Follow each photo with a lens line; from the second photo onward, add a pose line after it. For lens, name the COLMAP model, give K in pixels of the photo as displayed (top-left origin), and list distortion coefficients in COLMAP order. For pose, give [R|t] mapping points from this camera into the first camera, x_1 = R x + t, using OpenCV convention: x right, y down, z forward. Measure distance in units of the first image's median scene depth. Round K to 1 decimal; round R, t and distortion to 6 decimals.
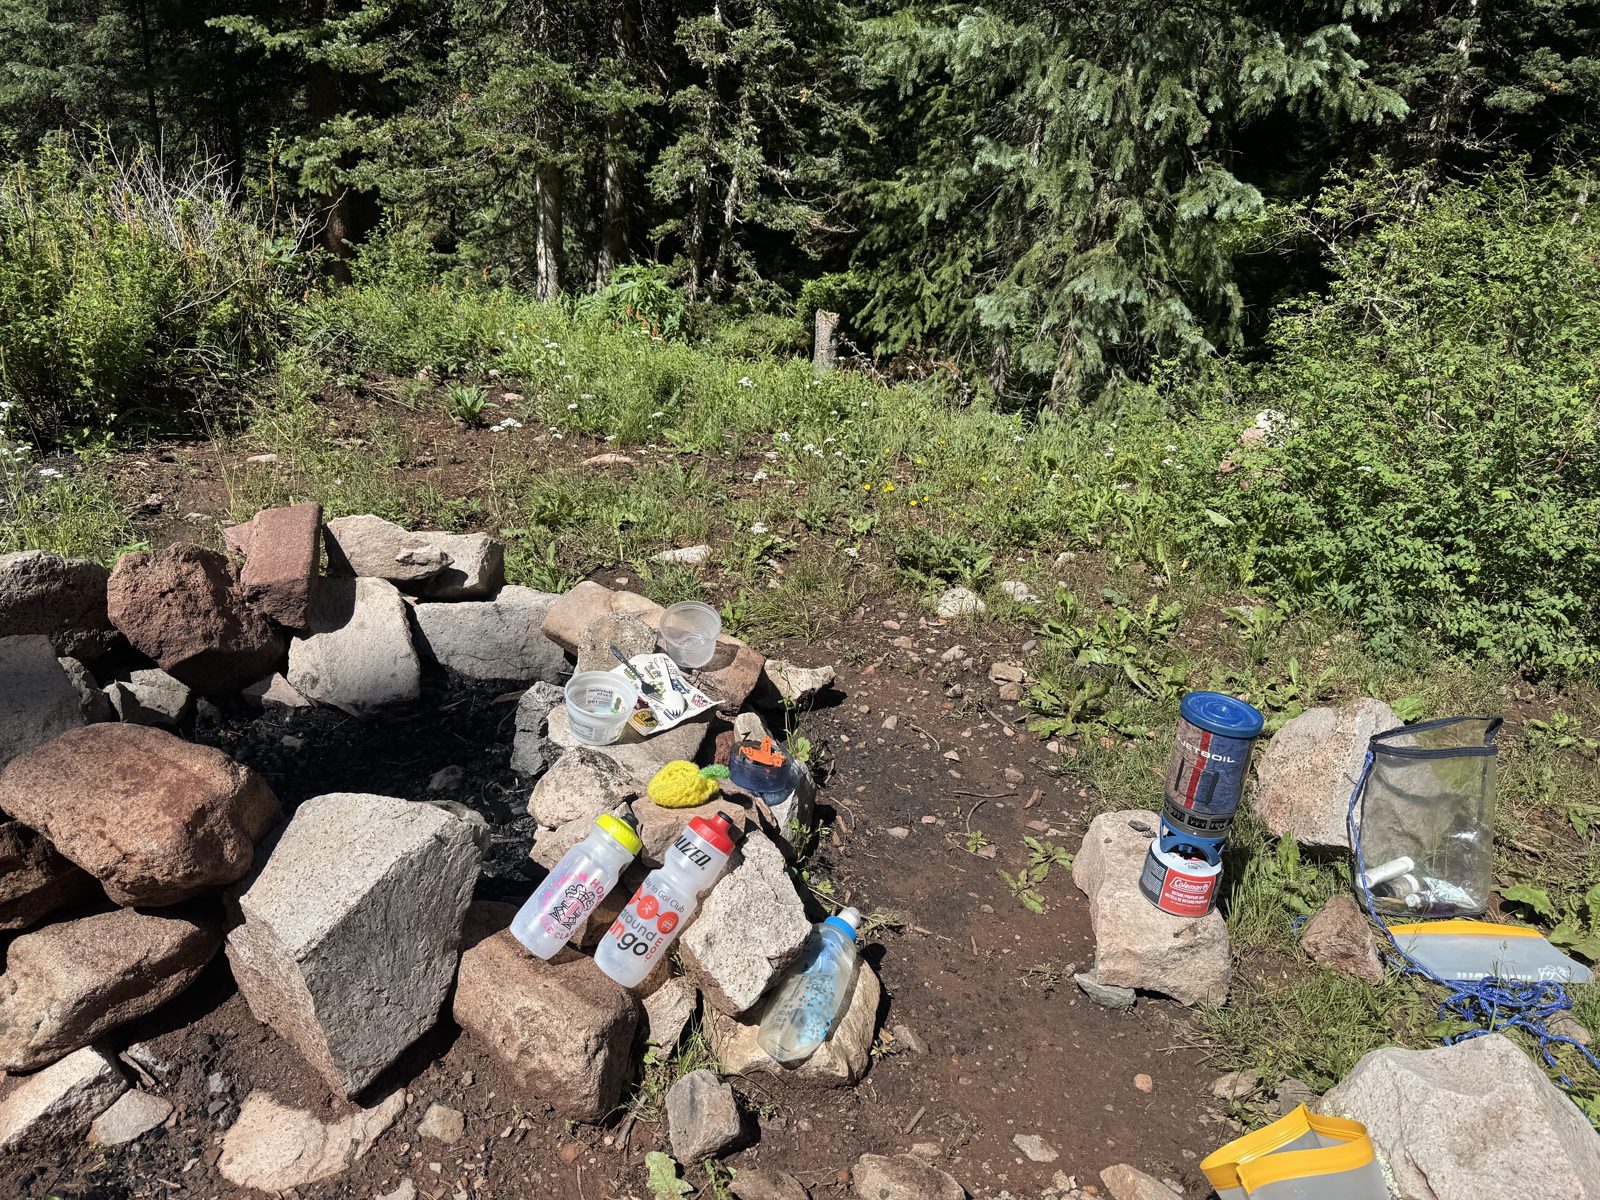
lens RADIAL K [[1125.0, 0, 800.4], [0, 1125.0, 599.3], [0, 0, 1]] dist [-0.001449, -0.006284]
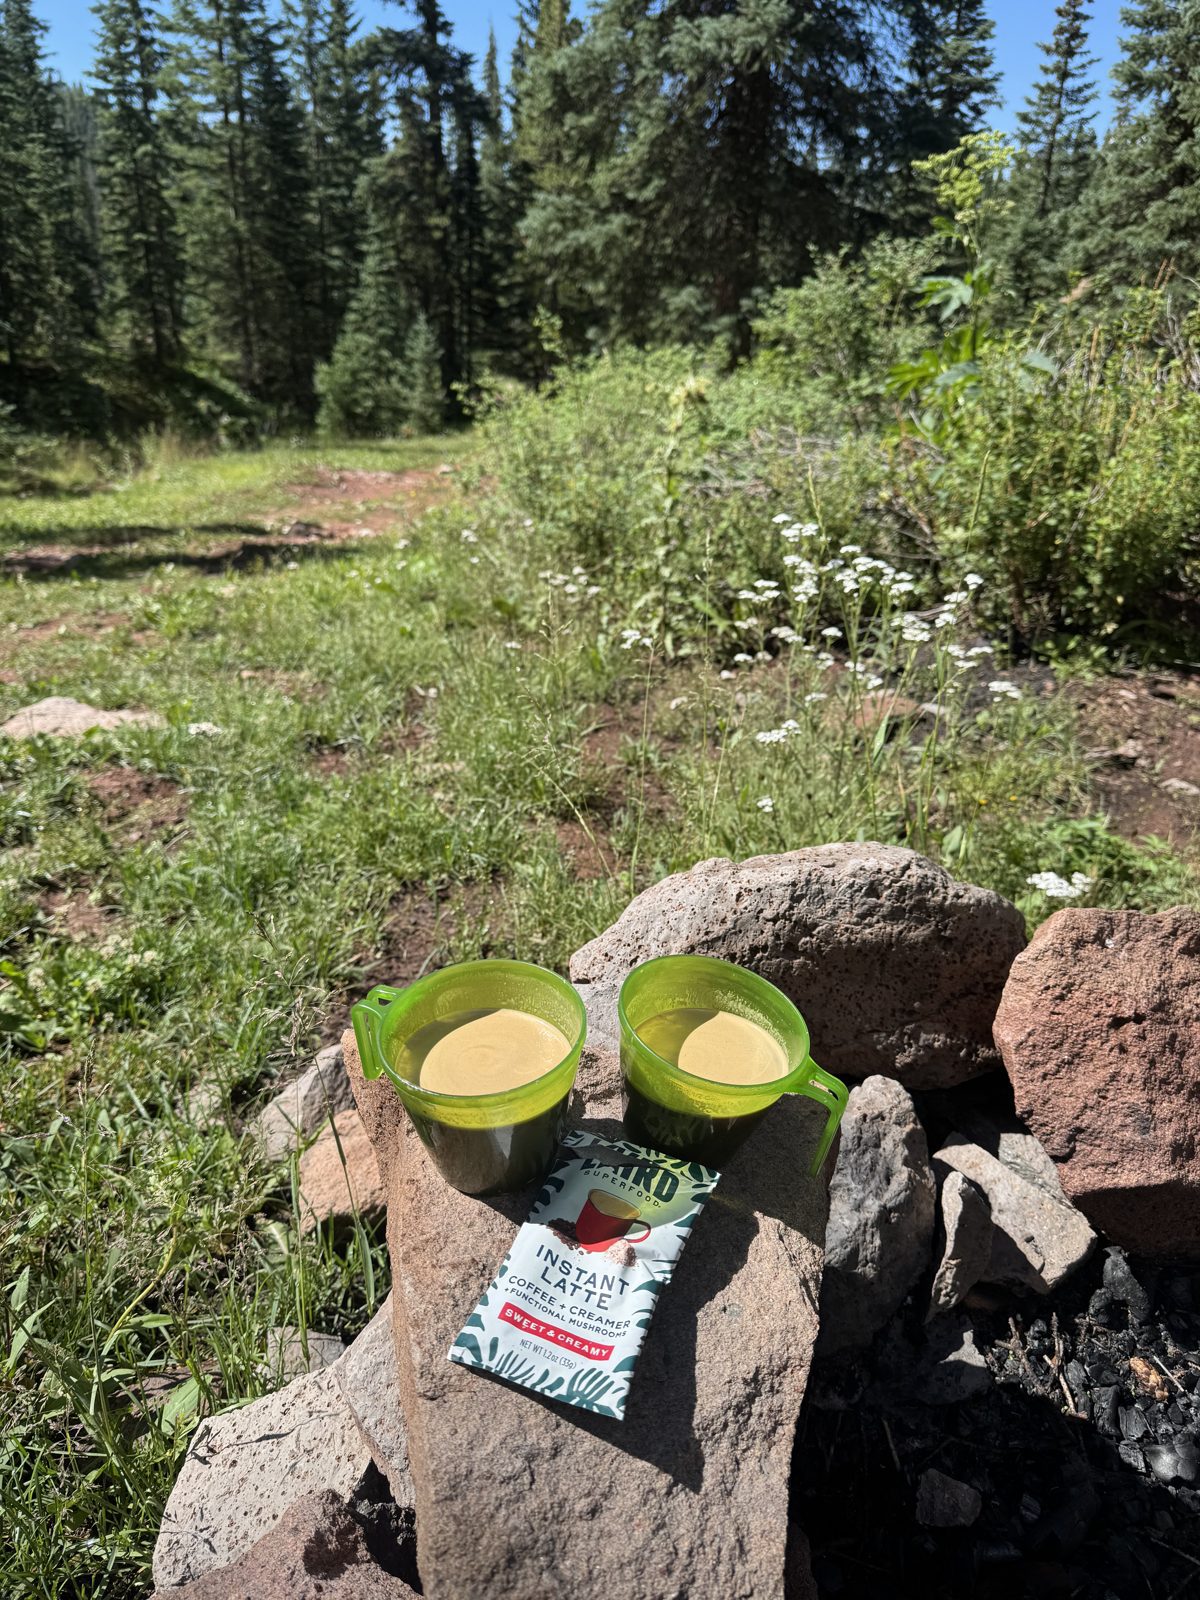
lens RADIAL K [[1125.0, 0, 600.1], [0, 1125.0, 799.7], [0, 0, 1]] dist [-0.001449, -0.006284]
pose [[0.566434, 0.249311, -0.785492, -0.205972], [-0.272196, 0.956249, 0.107222, -0.044313], [0.777857, 0.153074, 0.609513, 0.324180]]
